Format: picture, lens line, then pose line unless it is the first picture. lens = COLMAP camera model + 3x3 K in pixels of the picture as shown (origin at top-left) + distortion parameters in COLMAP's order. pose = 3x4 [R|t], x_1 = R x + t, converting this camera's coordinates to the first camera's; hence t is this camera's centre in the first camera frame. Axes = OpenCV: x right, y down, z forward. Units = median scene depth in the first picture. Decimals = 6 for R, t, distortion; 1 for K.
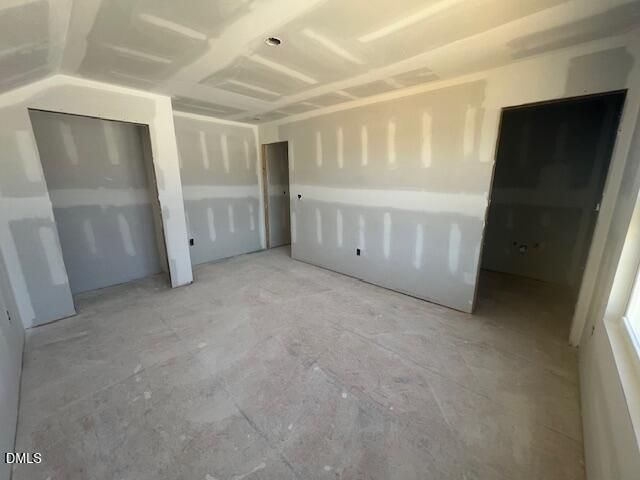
lens RADIAL K [[257.3, 0, 320.0], [0, 257.3, 240.0], [0, 0, 1]] dist [-0.001439, -0.000176]
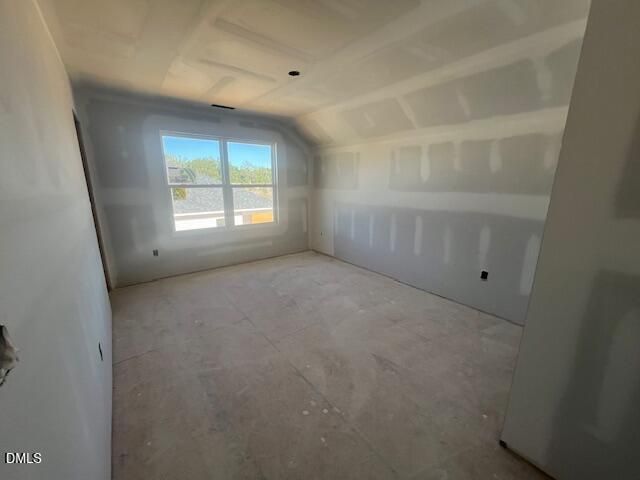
lens RADIAL K [[257.3, 0, 320.0], [0, 257.3, 240.0], [0, 0, 1]] dist [-0.001439, -0.000176]
pose [[-0.988617, -0.039158, 0.145270, -0.395904], [0.029096, 0.897551, 0.439949, -0.439649], [-0.147615, 0.439168, -0.886195, 1.858619]]
